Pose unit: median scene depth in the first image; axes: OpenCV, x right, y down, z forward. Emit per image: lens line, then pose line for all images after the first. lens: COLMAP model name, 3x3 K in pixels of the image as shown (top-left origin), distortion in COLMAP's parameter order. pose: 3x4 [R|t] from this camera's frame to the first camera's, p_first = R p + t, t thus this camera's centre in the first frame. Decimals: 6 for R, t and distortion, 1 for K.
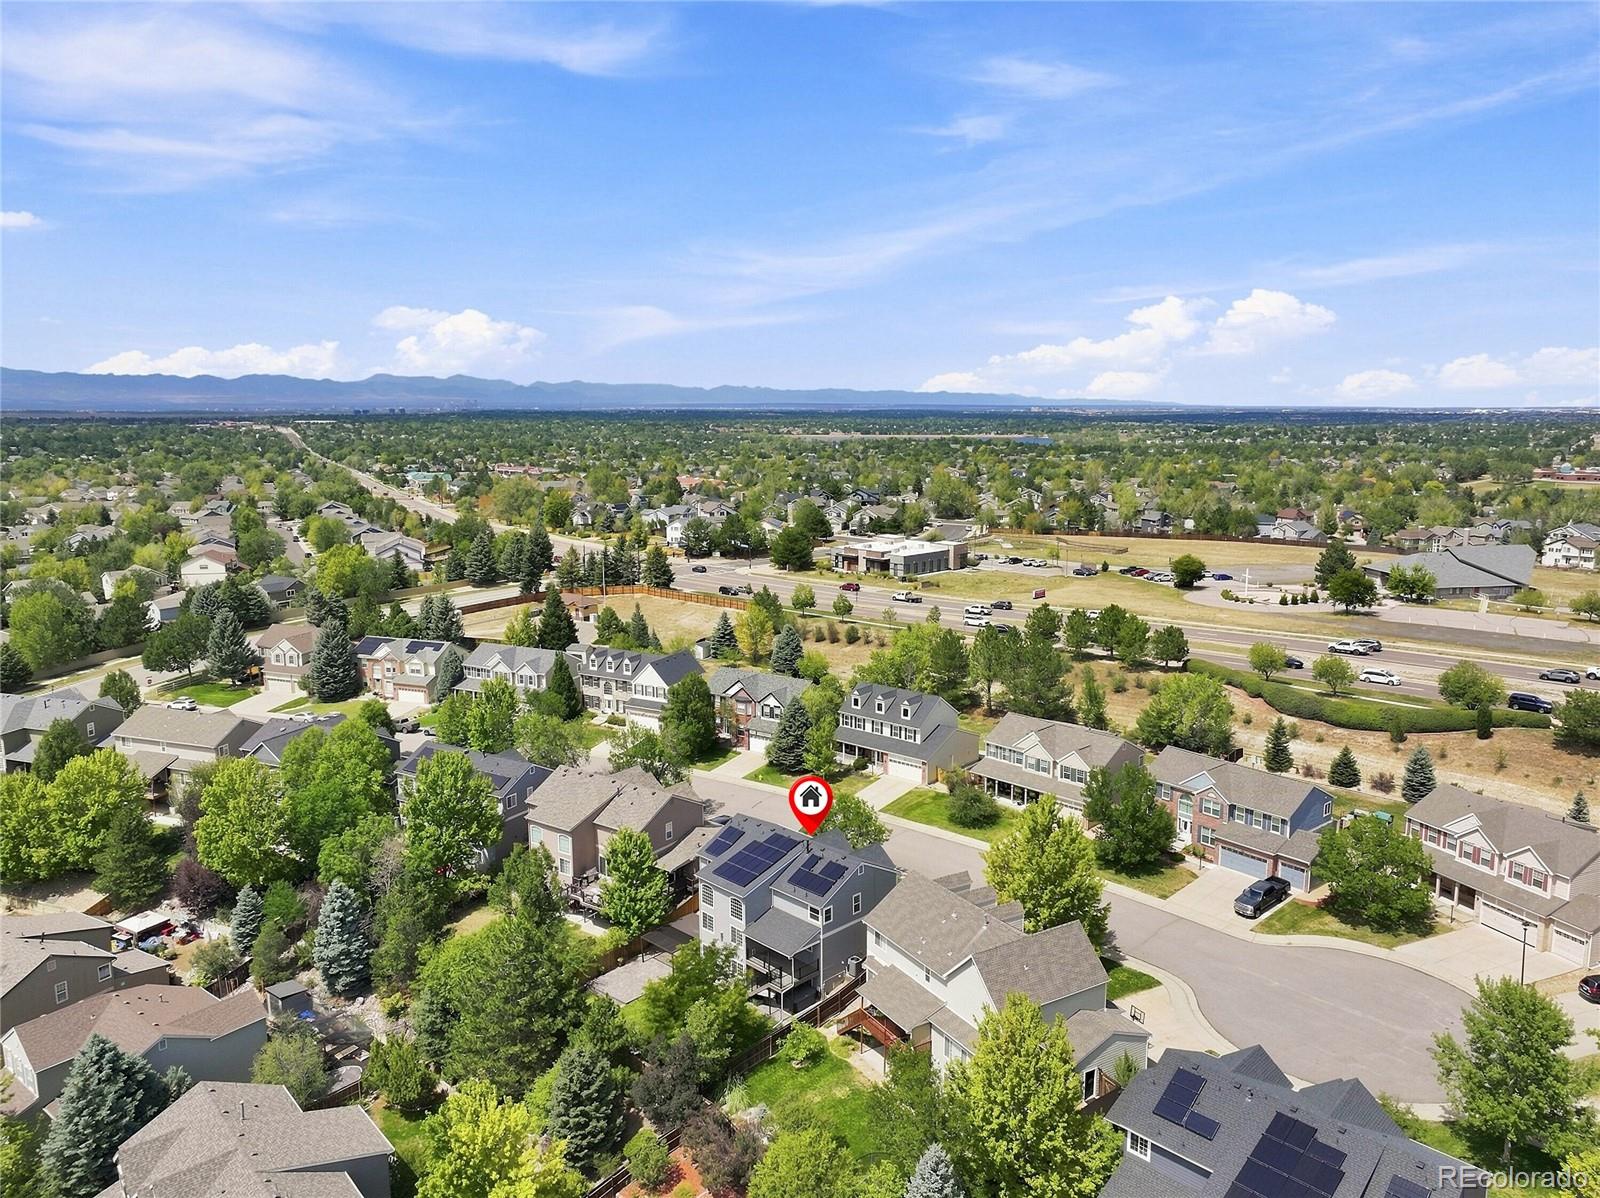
lens RADIAL K [[1118.4, 0, 804.6], [0, 1118.4, 594.1], [0, 0, 1]] dist [0.009206, 0.005209]
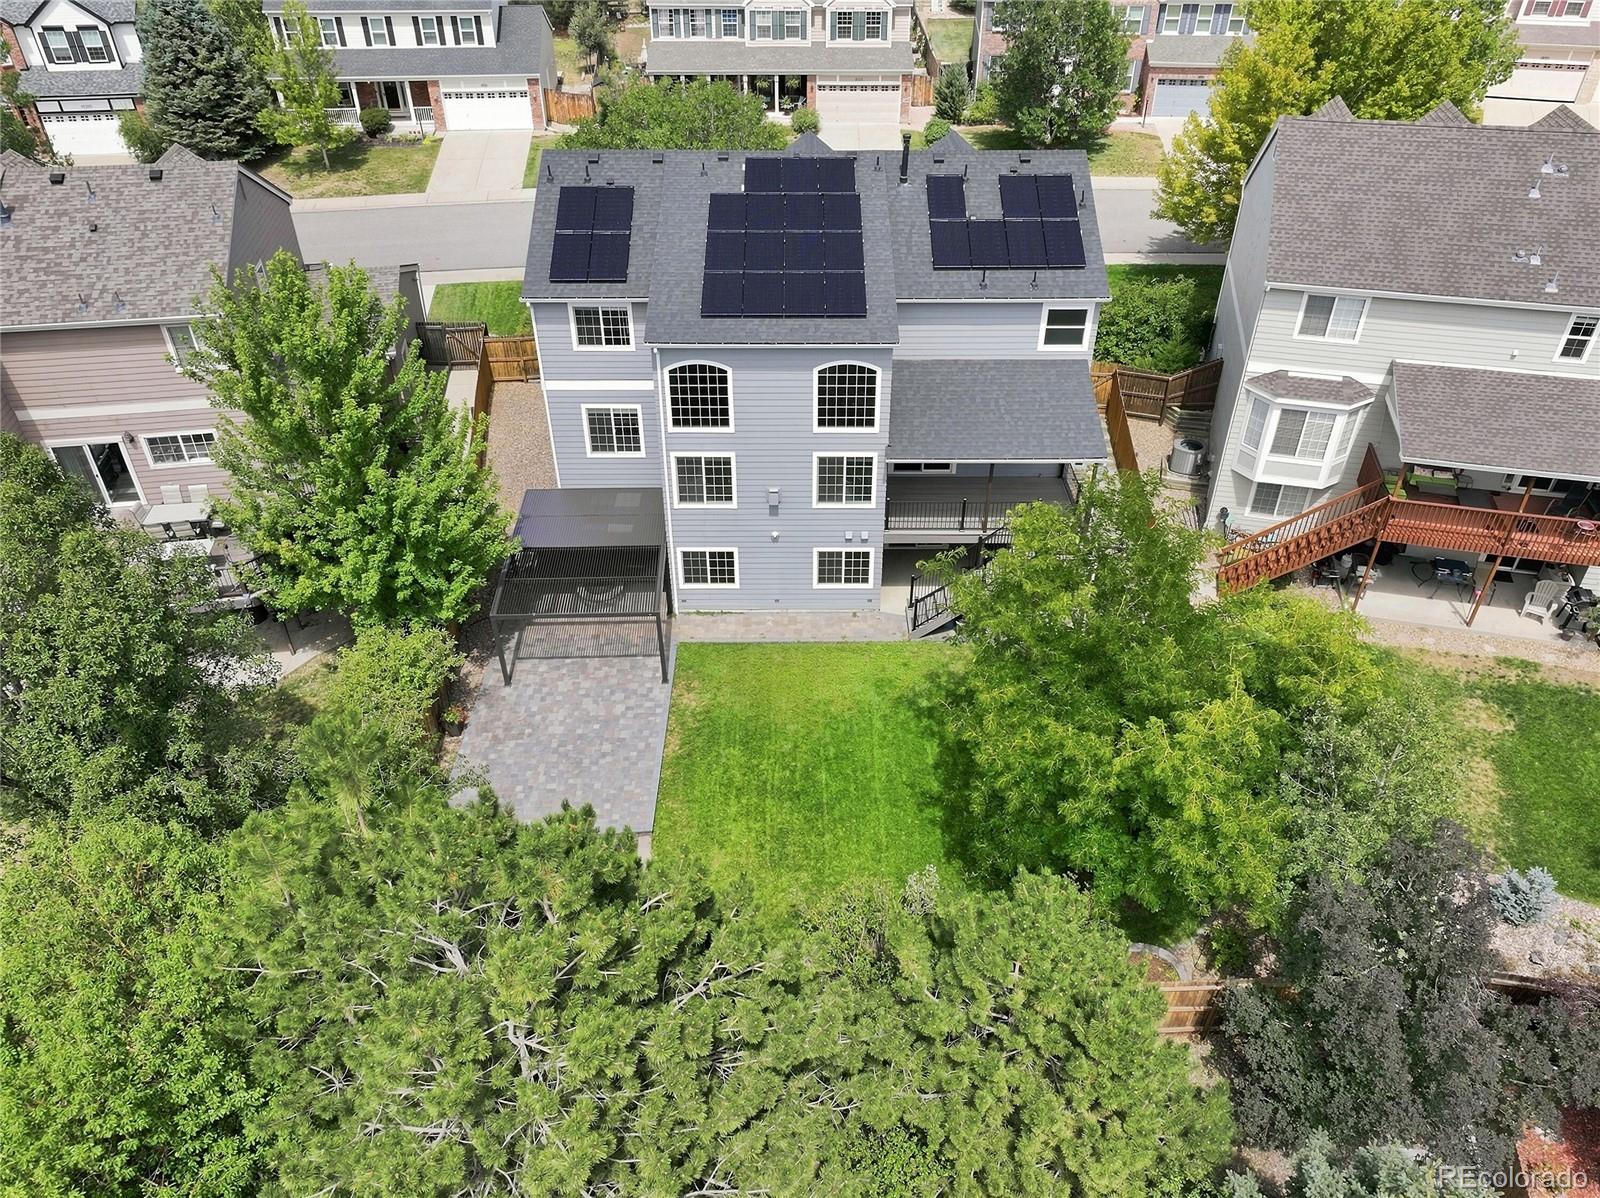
lens RADIAL K [[1106.4, 0, 798.6], [0, 1106.4, 595.2], [0, 0, 1]] dist [-0.001135, 0.021633]
pose [[0.700014, -0.420959, 0.576866, -0.225225], [0.116443, 0.864261, 0.489380, 0.150845], [-0.704572, -0.275401, 0.654013, 0.672409]]
